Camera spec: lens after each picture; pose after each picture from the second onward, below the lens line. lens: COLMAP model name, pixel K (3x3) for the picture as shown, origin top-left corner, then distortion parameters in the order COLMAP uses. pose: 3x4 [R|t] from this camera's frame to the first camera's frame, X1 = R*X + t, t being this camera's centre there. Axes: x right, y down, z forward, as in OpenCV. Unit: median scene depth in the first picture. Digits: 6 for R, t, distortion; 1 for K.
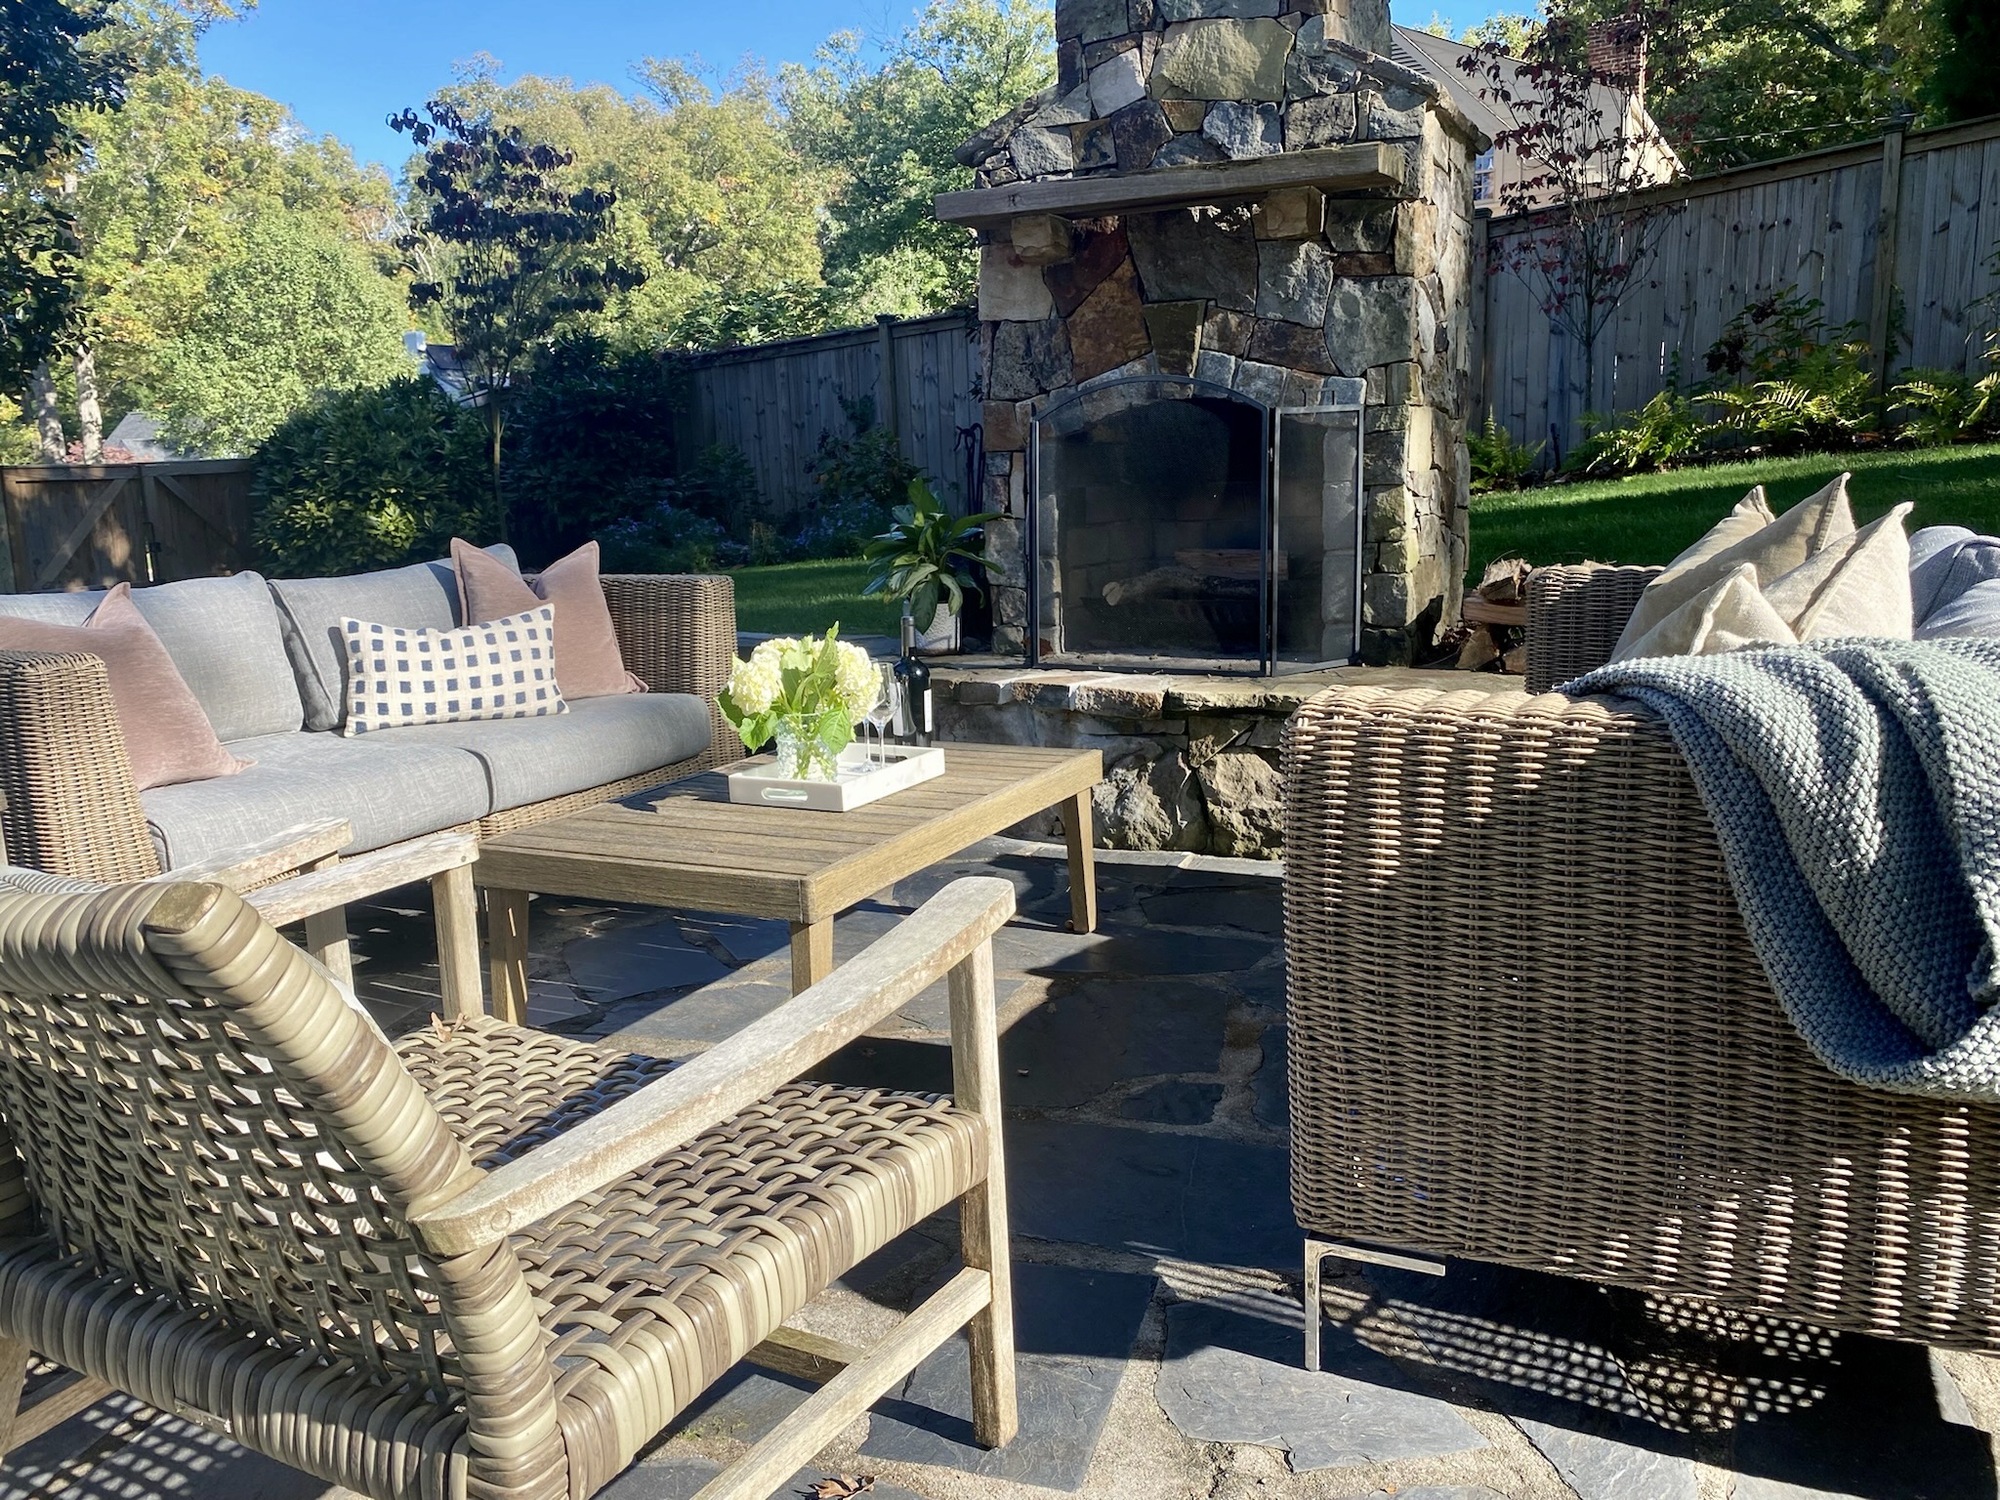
lens RADIAL K [[1509.4, 0, 1036.1], [0, 1509.4, 751.6], [0, 0, 1]] dist [0.003360, -0.014817]
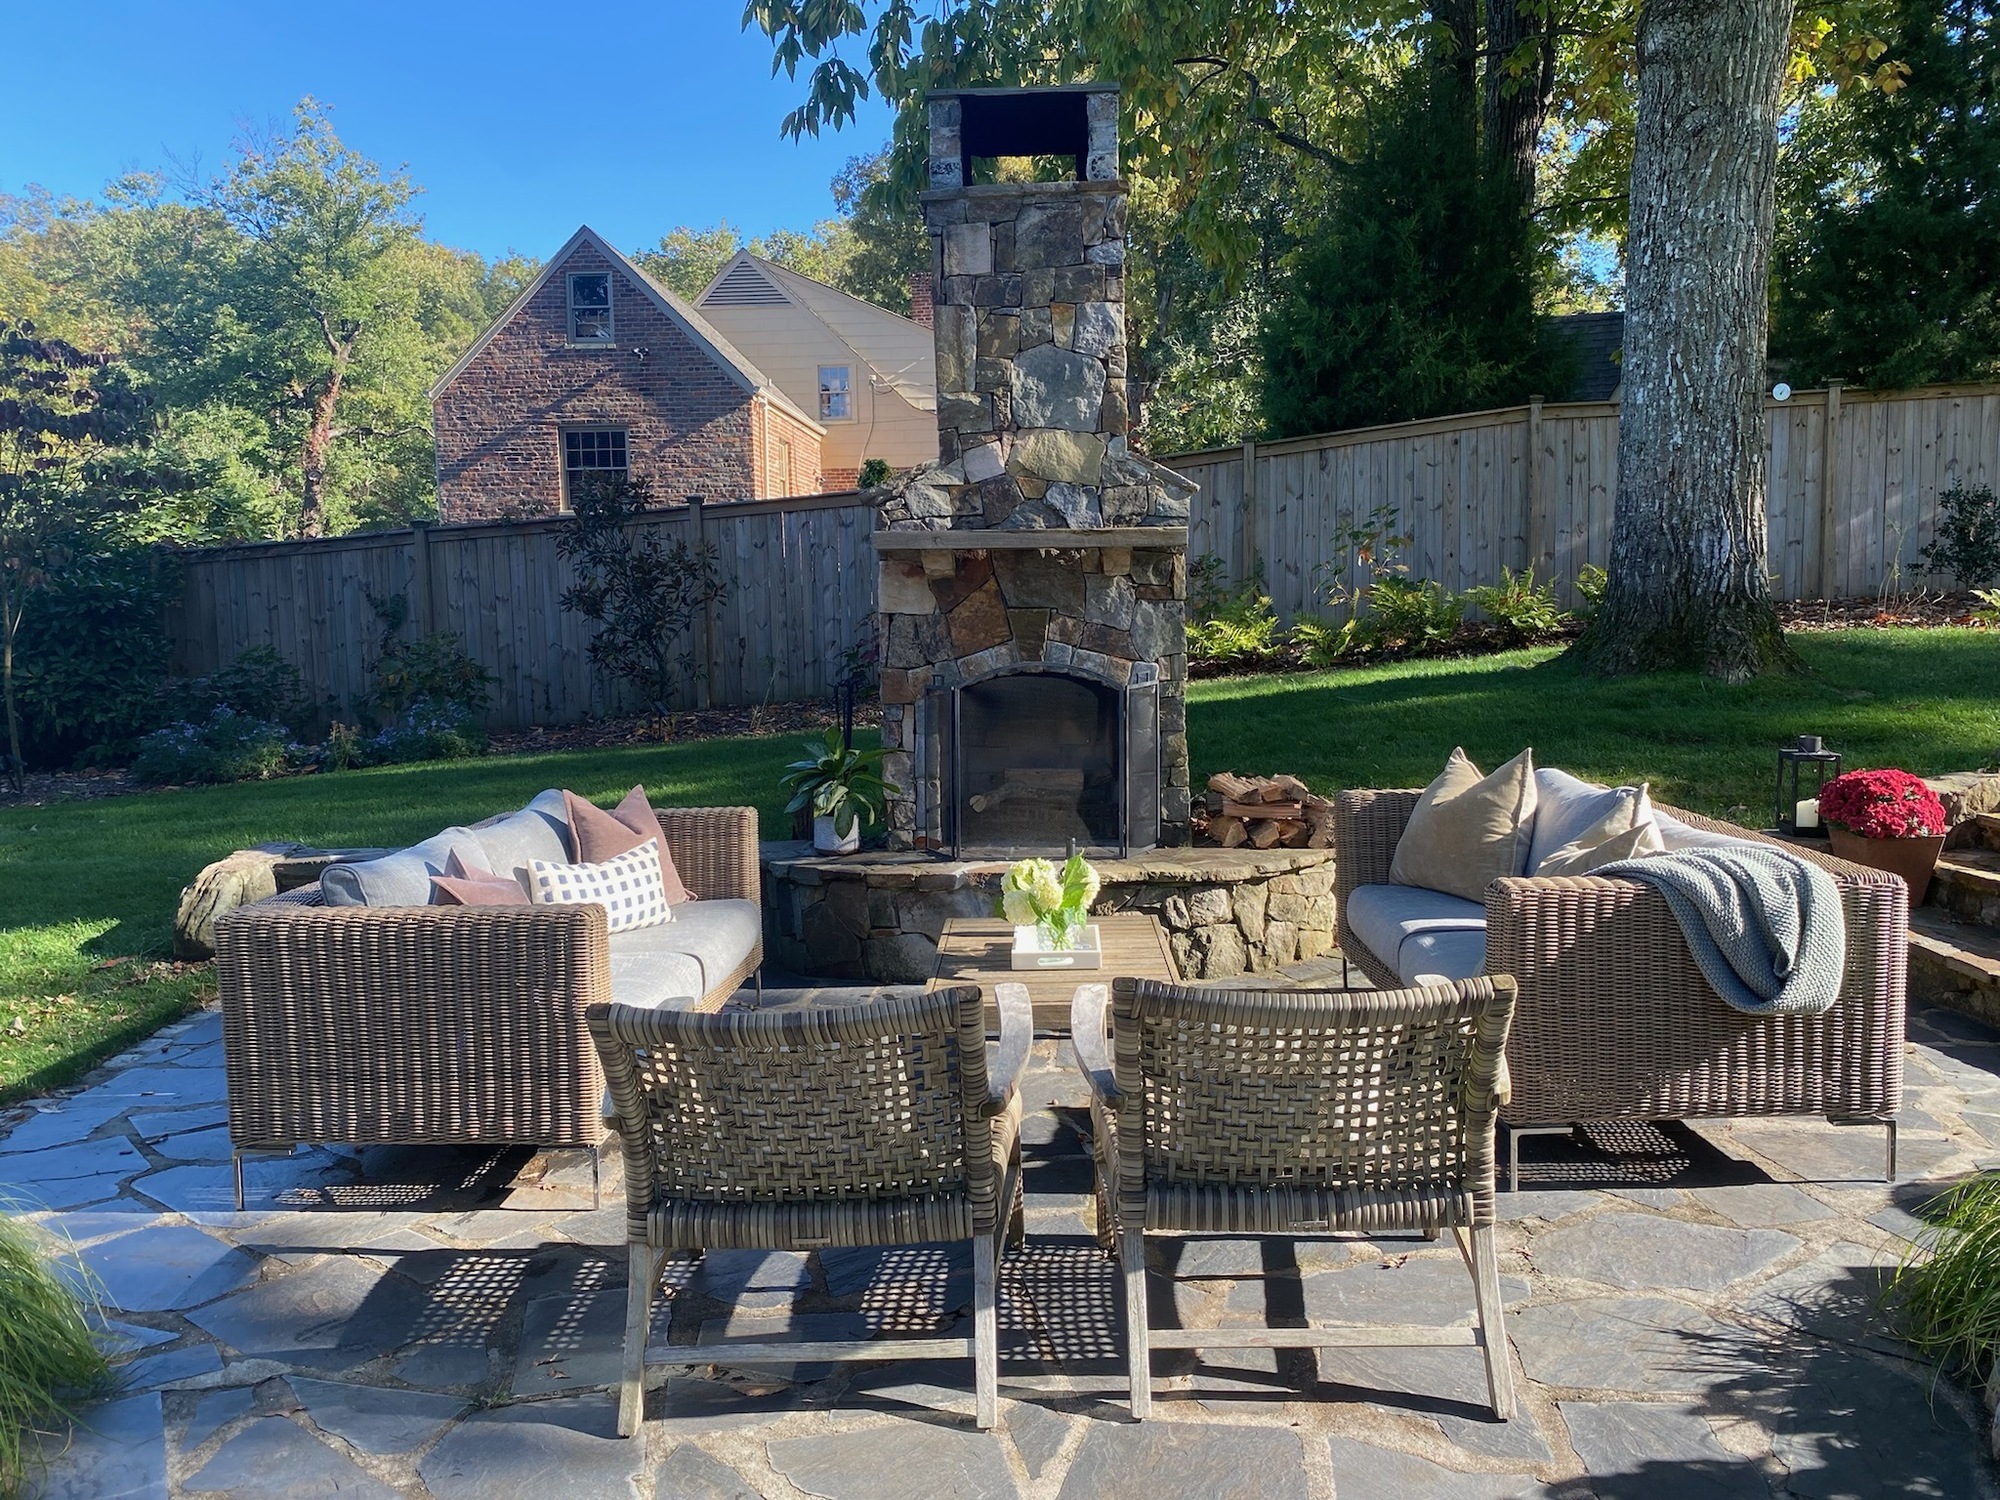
lens RADIAL K [[1520.0, 0, 1000.0], [0, 1520.0, 750.0], [0, 0, 1]] dist [0.030989, -0.014454]
pose [[0.889254, -0.029973, 0.456431, -0.618752], [0.073930, 0.994149, -0.078752, -0.044983], [-0.451400, 0.103774, 0.886267, -0.294352]]
